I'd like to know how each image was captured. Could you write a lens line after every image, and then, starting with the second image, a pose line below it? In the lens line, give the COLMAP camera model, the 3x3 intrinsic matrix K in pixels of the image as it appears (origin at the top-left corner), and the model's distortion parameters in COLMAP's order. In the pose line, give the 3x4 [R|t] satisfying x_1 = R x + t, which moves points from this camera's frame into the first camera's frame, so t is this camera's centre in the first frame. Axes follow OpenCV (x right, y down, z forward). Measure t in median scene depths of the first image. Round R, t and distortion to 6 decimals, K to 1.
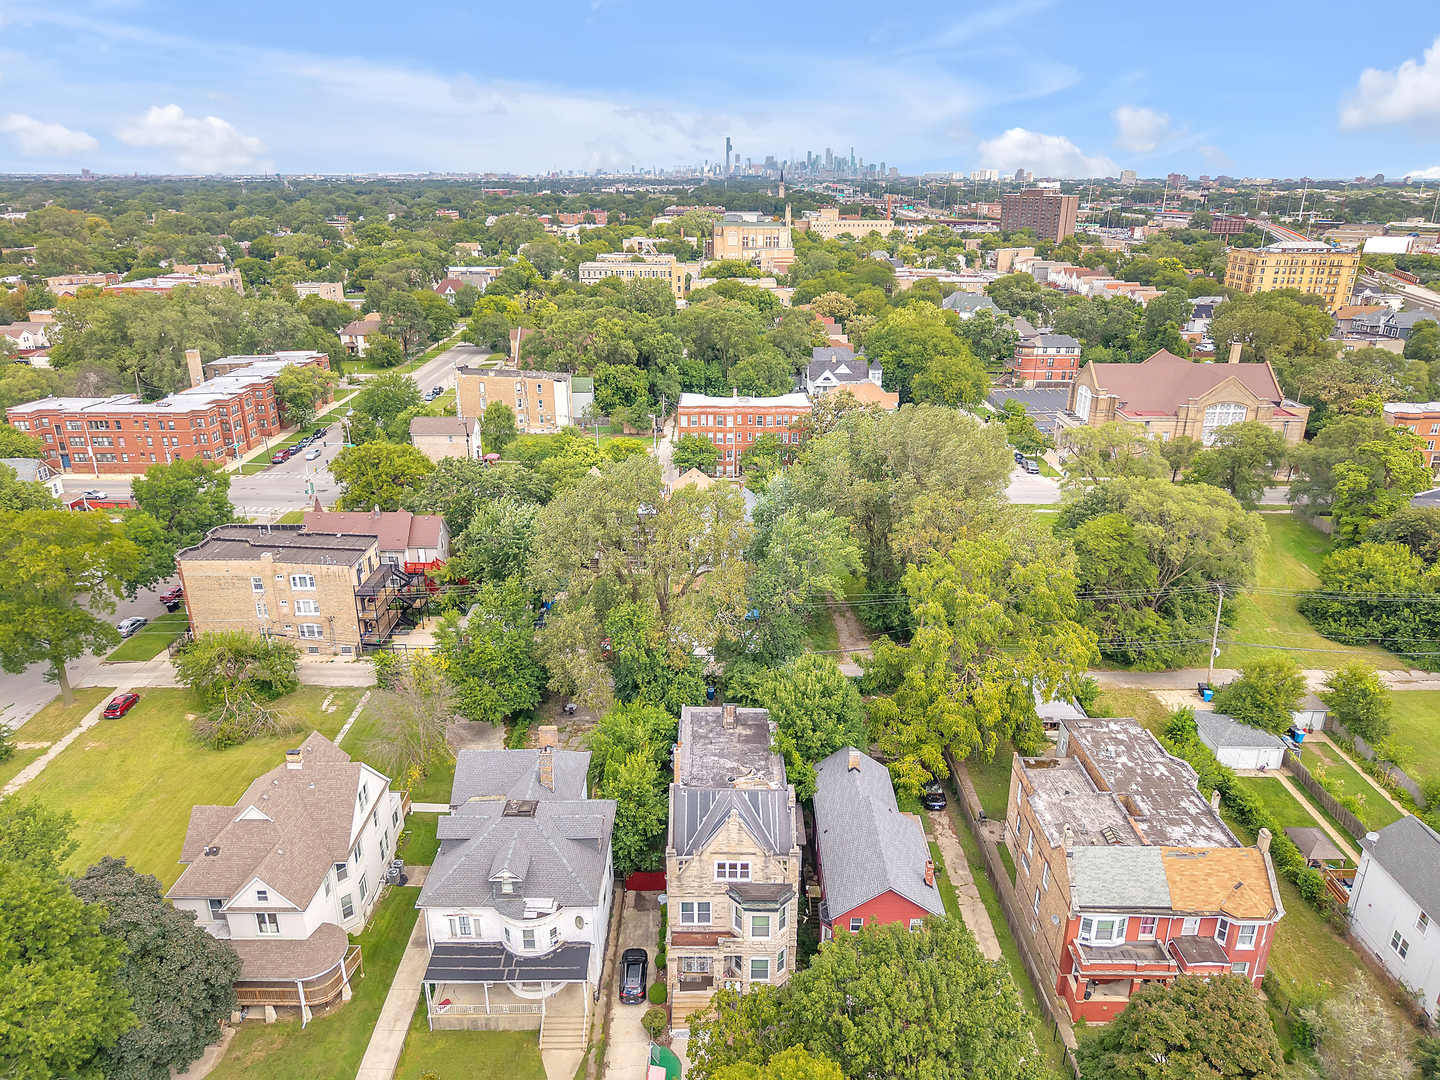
lens RADIAL K [[960.5, 0, 720.0], [0, 960.5, 540.0], [0, 0, 1]] dist [0.004834, -0.002896]
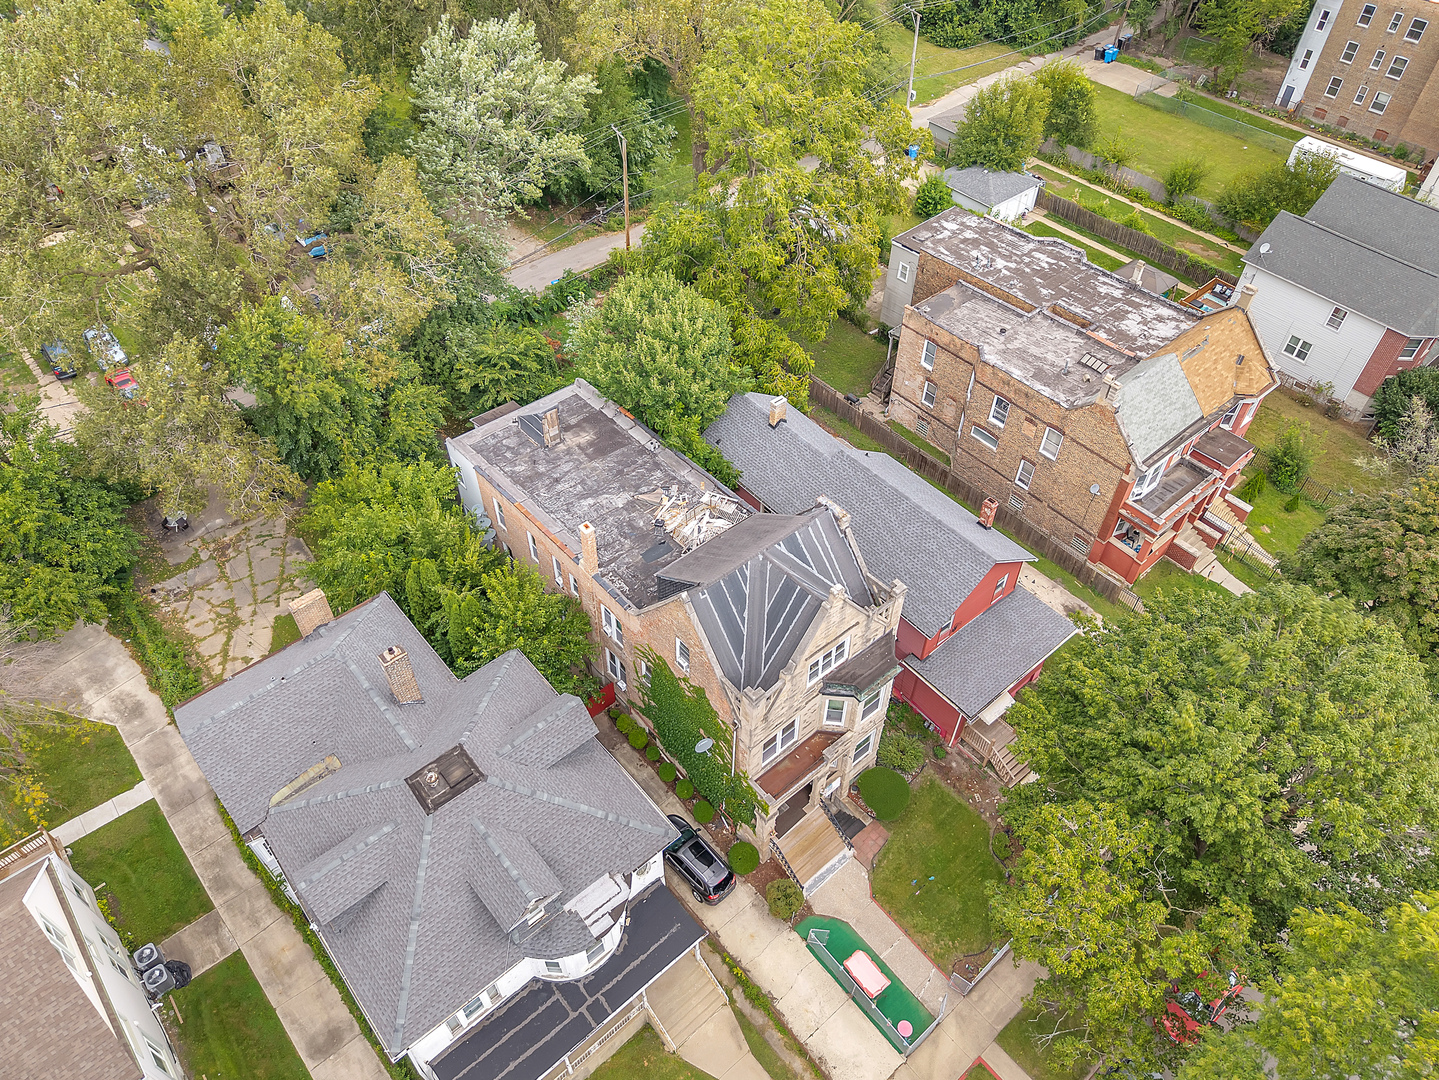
lens RADIAL K [[1002.6, 0, 719.5], [0, 1002.6, 540.0], [0, 0, 1]] dist [0.003836, -0.003588]
pose [[0.757358, -0.477959, 0.444932, -0.195866], [0.227673, 0.831886, 0.506094, -0.044083], [-0.612025, -0.281995, 0.738853, 0.396212]]
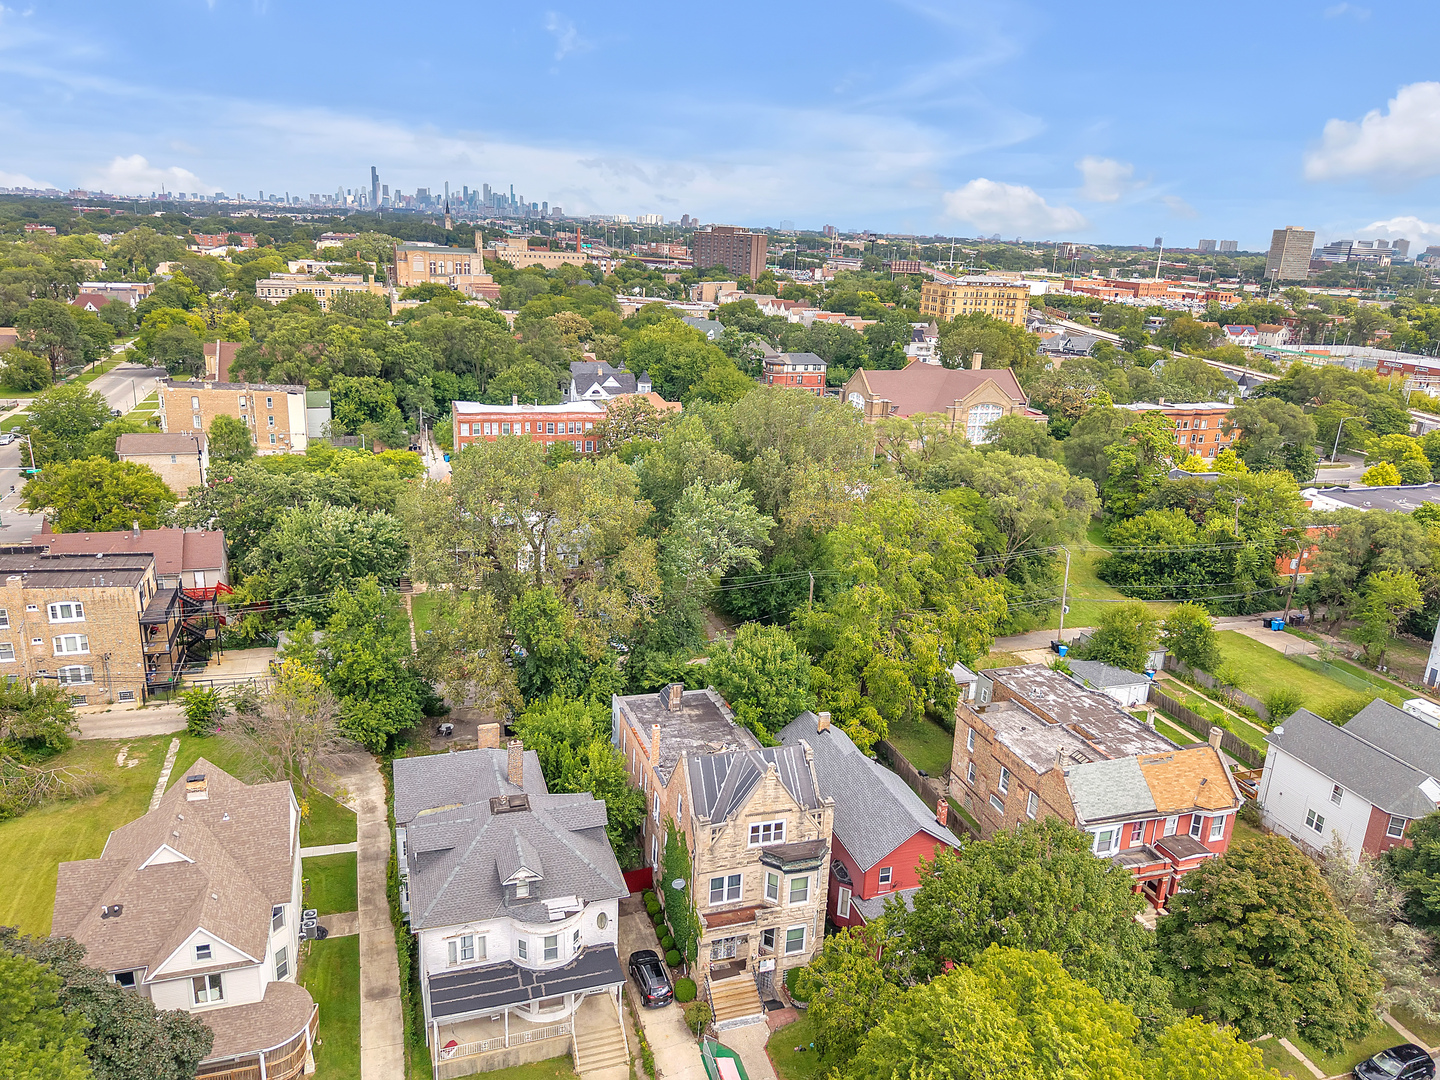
lens RADIAL K [[1022.4, 0, 720.0], [0, 1022.4, 540.0], [0, 0, 1]] dist [0.006109, -0.004752]
pose [[0.948779, -0.053594, 0.311361, -0.215754], [0.070802, 0.996510, -0.044218, 0.070364], [-0.307905, 0.063998, 0.949262, 0.044076]]
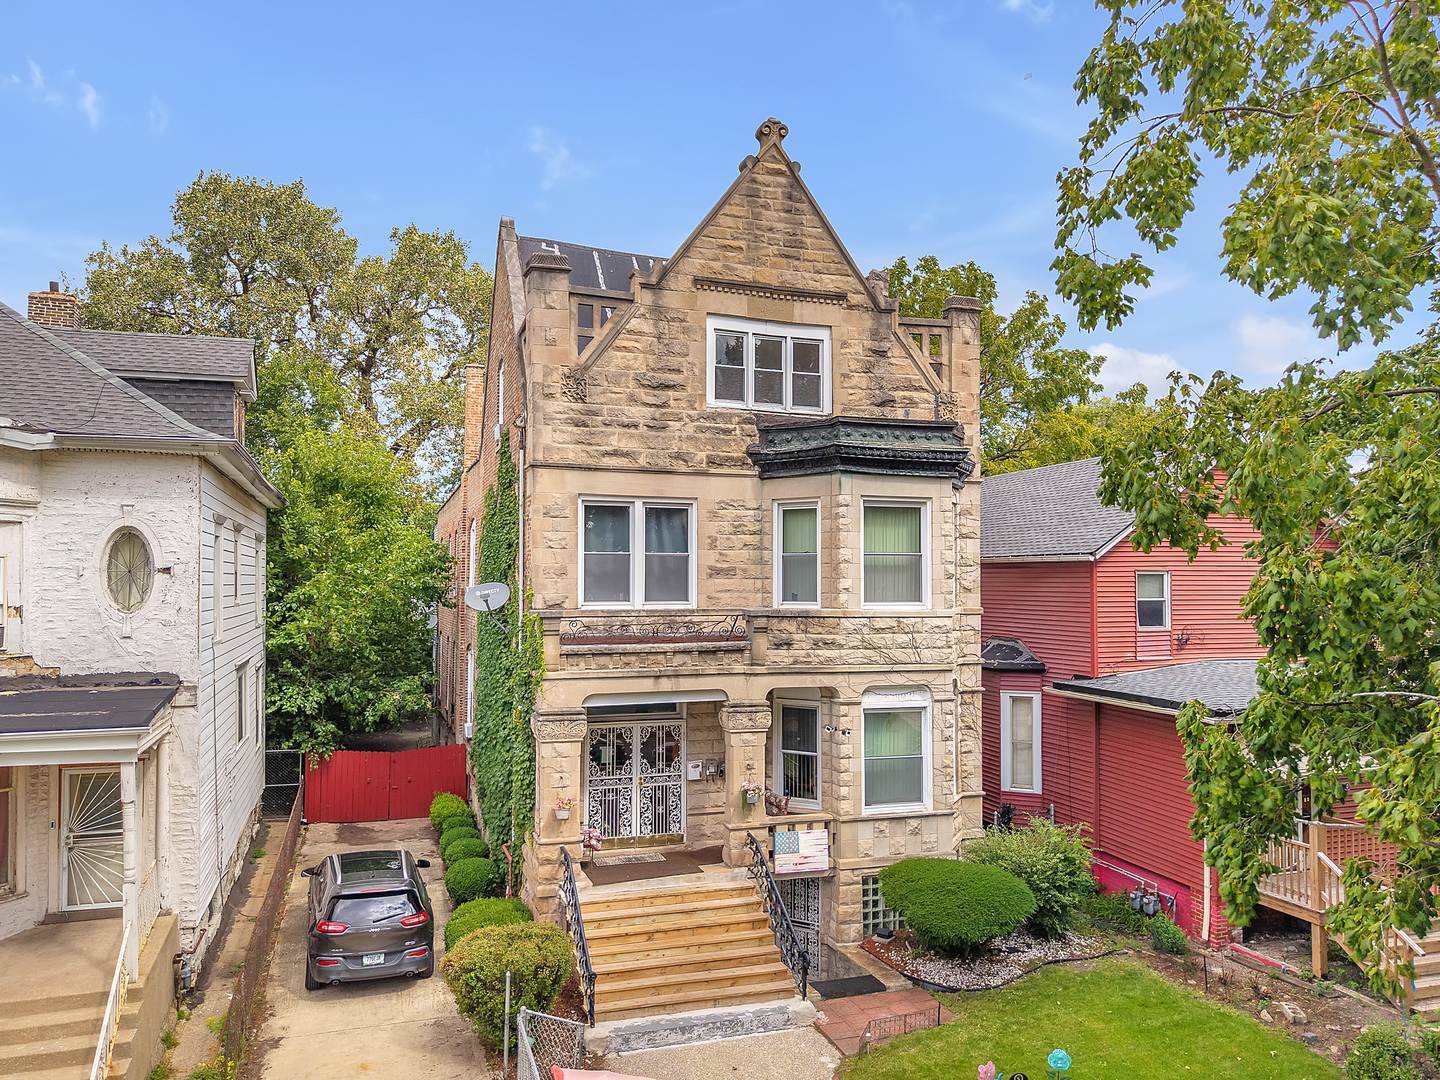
lens RADIAL K [[1022.4, 0, 720.0], [0, 1022.4, 540.0], [0, 0, 1]] dist [0.006109, -0.004752]
pose [[0.941238, 0.012876, 0.337497, -0.067340], [0.121337, 0.919668, -0.373481, 0.337163], [-0.315194, 0.392486, 0.864064, 0.518076]]
